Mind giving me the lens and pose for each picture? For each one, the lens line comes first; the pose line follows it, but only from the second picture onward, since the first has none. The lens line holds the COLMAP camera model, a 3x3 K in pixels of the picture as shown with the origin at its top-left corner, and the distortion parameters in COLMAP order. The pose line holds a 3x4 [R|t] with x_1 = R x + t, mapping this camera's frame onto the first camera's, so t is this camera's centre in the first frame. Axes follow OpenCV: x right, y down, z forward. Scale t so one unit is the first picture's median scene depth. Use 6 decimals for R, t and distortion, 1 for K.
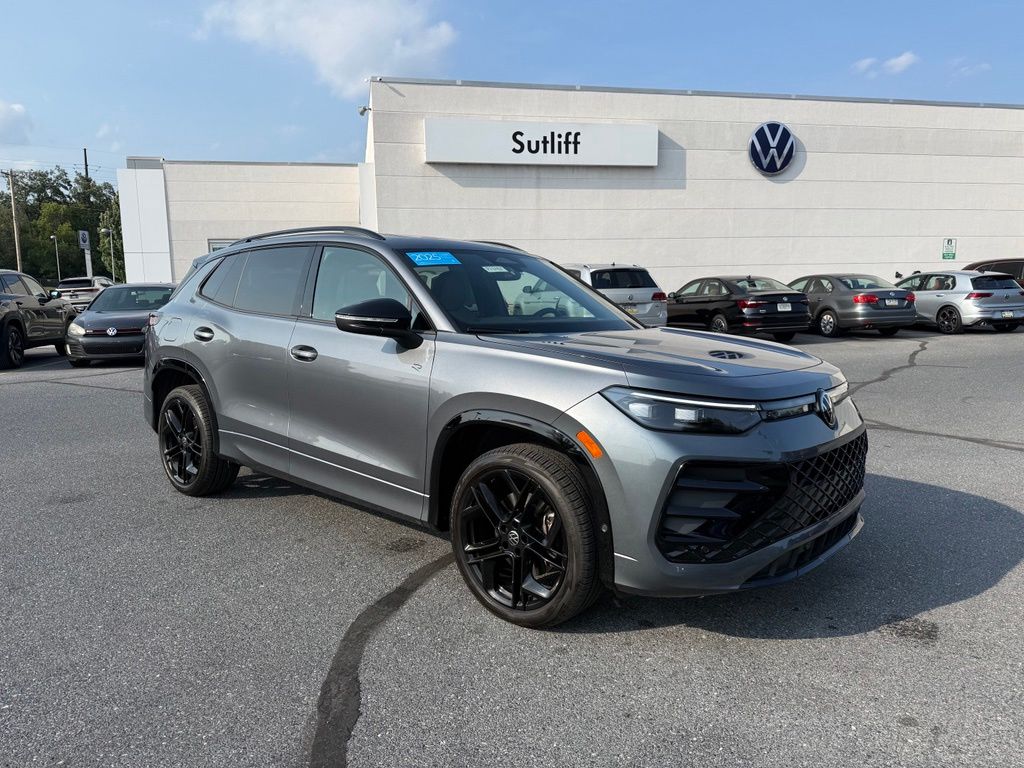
lens RADIAL K [[729.3, 0, 519.3], [0, 729.3, 384.6], [0, 0, 1]] dist [0.022360, -0.029913]
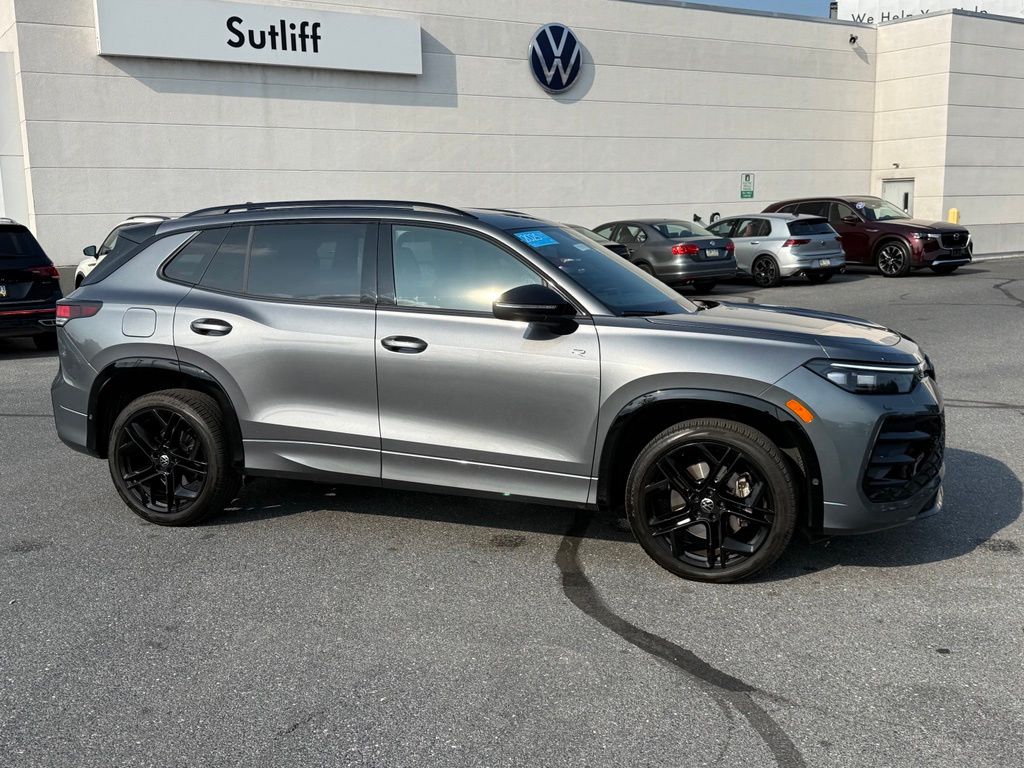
lens RADIAL K [[1040.3, 0, 508.0], [0, 1040.3, 408.0], [0, 0, 1]] dist [0.054684, 0.000000]
pose [[0.935416, -0.068703, 0.346809, -0.149132], [0.054847, 0.997261, 0.049624, -0.004867], [-0.349268, -0.027398, 0.936622, -0.063736]]
